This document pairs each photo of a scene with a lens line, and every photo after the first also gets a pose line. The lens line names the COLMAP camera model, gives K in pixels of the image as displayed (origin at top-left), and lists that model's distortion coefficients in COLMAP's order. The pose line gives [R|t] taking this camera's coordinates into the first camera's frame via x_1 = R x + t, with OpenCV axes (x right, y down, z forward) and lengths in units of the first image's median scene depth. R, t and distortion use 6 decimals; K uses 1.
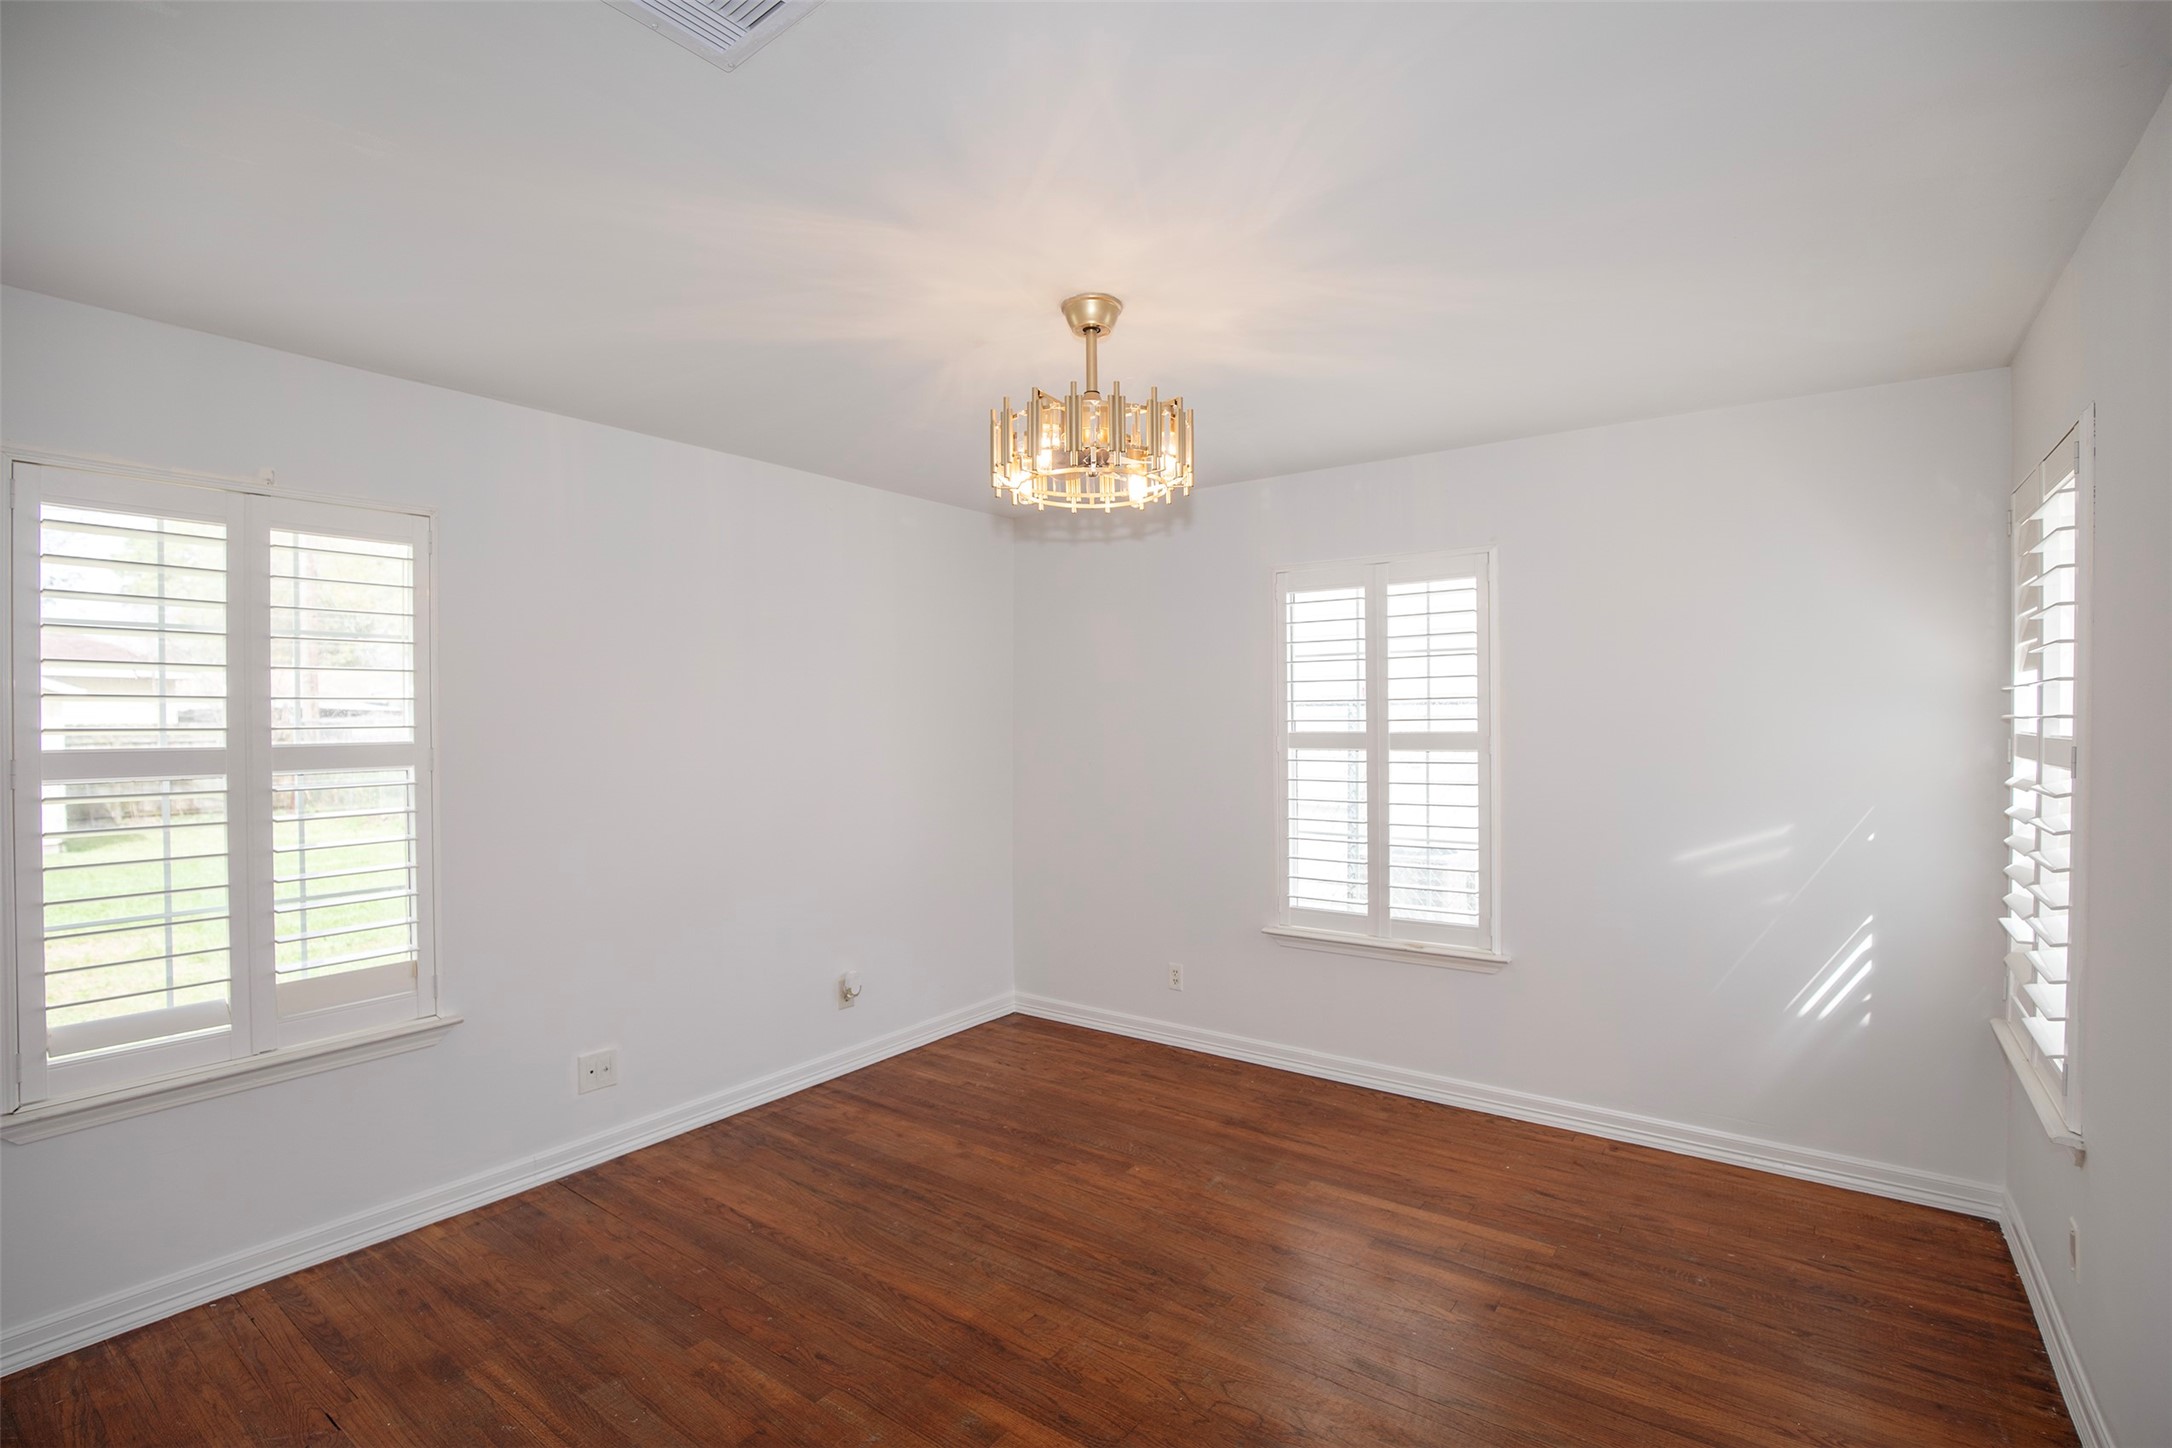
lens RADIAL K [[994.3, 0, 1103.3], [0, 994.3, 721.3], [0, 0, 1]] dist [-0.033983, 0.006154]
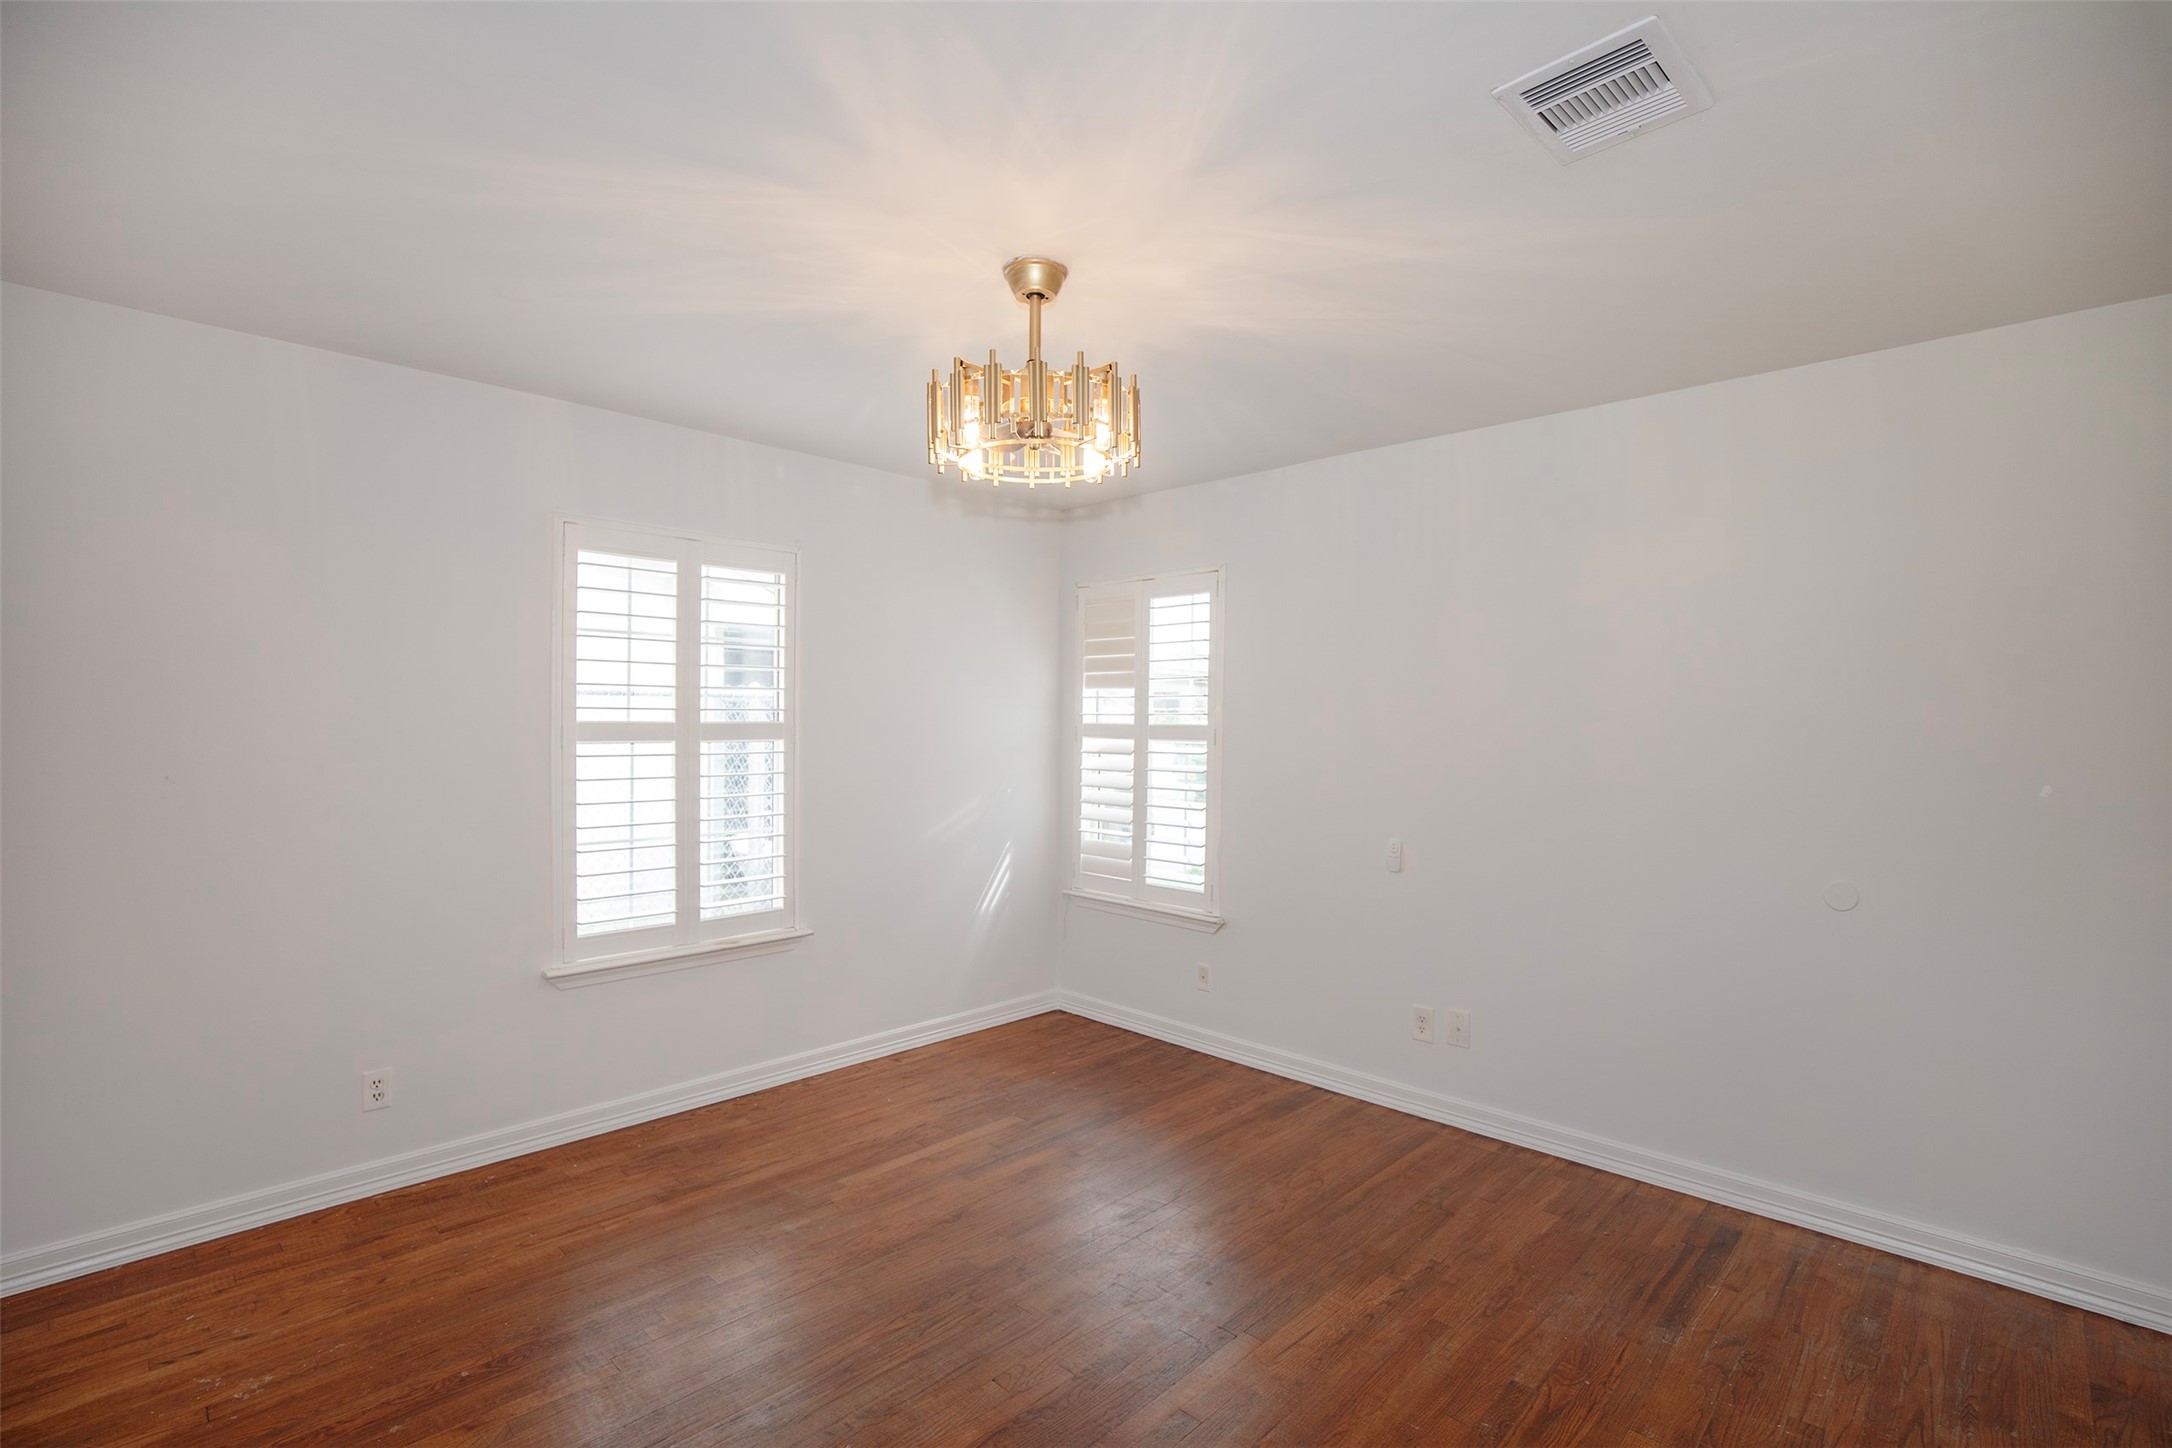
lens RADIAL K [[994.3, 0, 1103.3], [0, 994.3, 721.3], [0, 0, 1]] dist [-0.033983, 0.006154]
pose [[0.127216, 0.004621, 0.991864, -0.605316], [-0.015442, 0.999877, -0.002678, 0.006833], [-0.991755, -0.014976, 0.127271, 0.518387]]
